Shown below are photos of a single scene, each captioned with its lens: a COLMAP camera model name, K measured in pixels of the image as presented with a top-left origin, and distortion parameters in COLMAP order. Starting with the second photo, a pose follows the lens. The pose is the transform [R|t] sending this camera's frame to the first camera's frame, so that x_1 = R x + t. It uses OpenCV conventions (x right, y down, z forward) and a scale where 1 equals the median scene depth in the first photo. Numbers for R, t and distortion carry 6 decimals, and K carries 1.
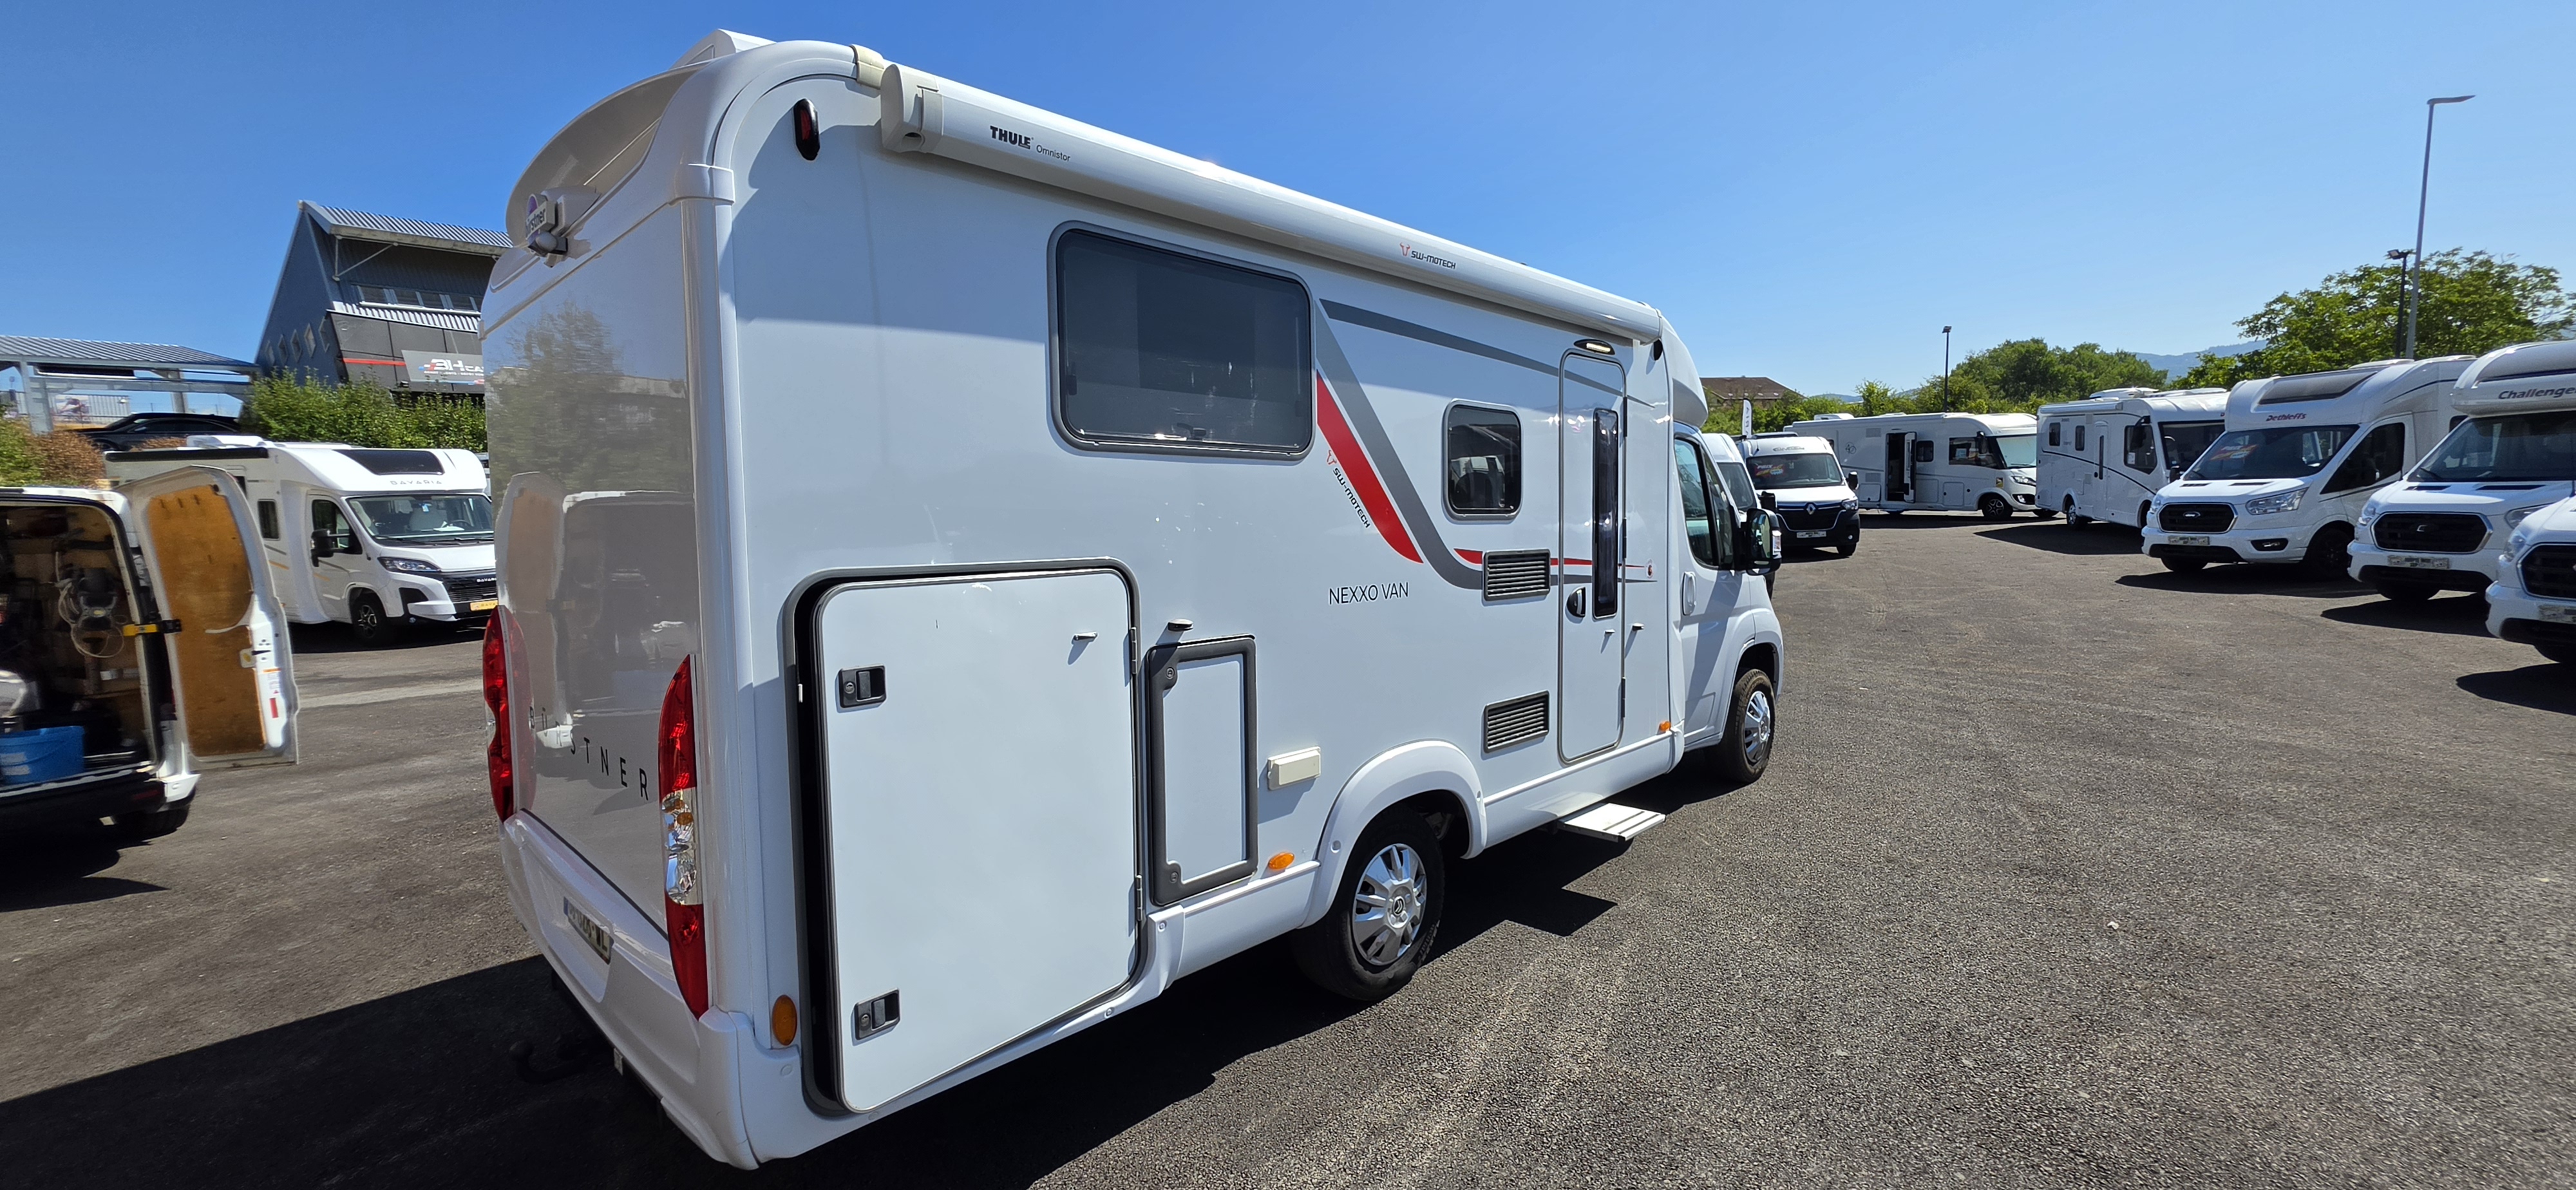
lens RADIAL K [[1040.5, 0, 1272.3], [0, 1040.5, 608.4], [0, 0, 1]] dist [-0.001043, 0.000262]
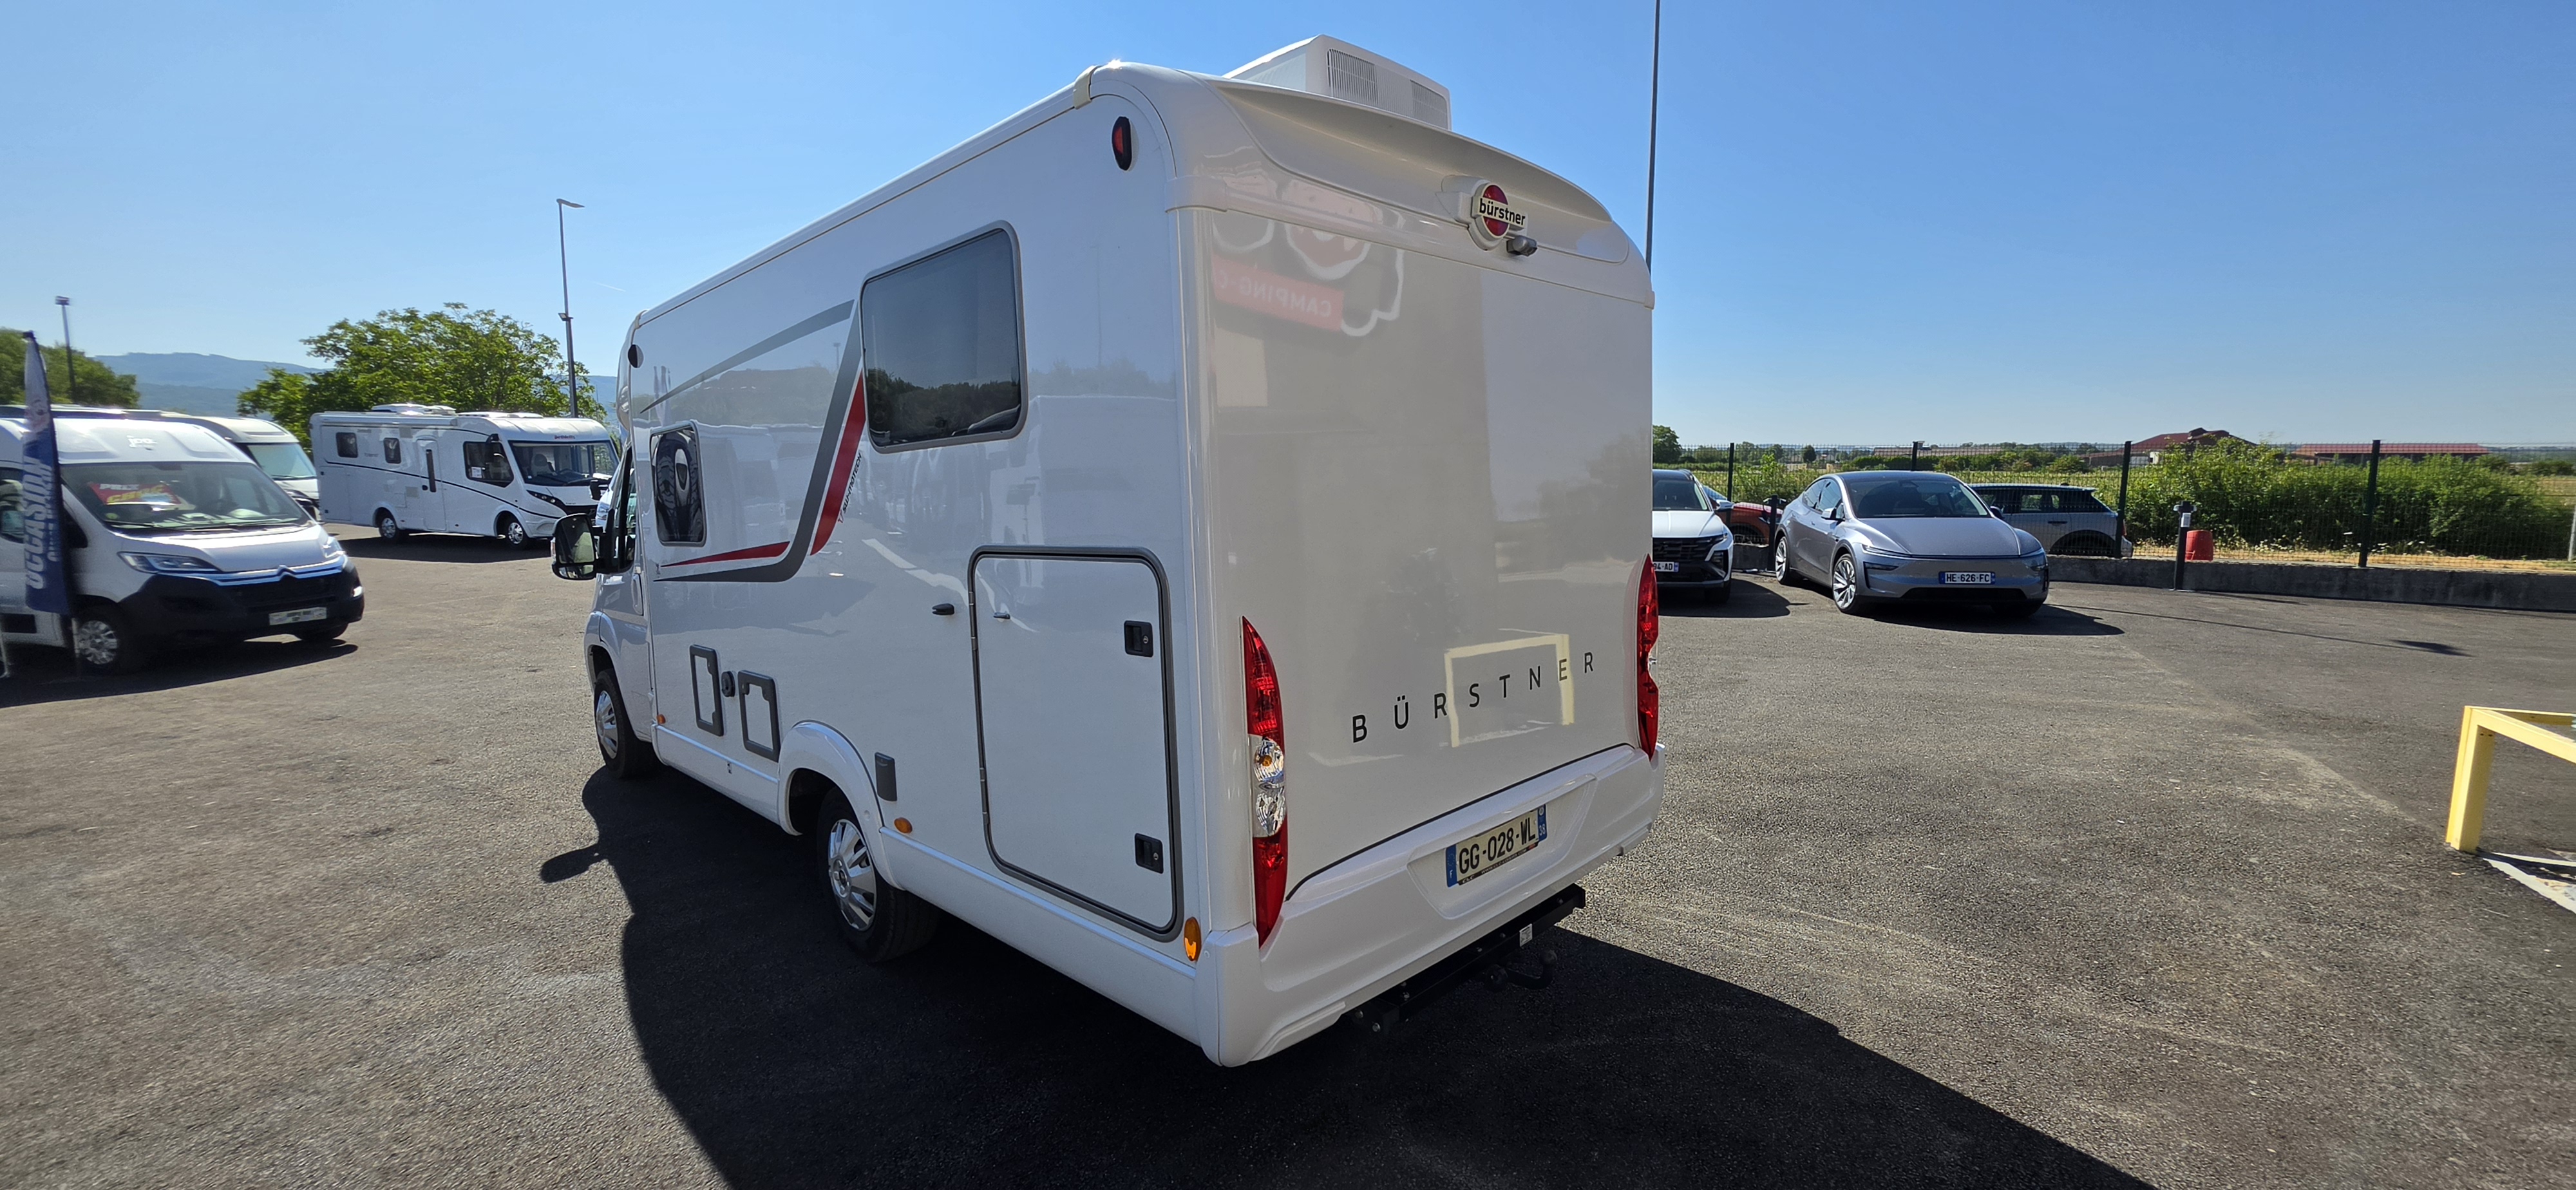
lens RADIAL K [[1040.5, 0, 1272.3], [0, 1040.5, 608.4], [0, 0, 1]] dist [-0.001043, 0.000262]
pose [[0.003829, -0.103250, 0.994648, -0.113015], [0.120757, 0.987424, 0.102035, -0.007569], [-0.992675, 0.119720, 0.016249, 0.084942]]
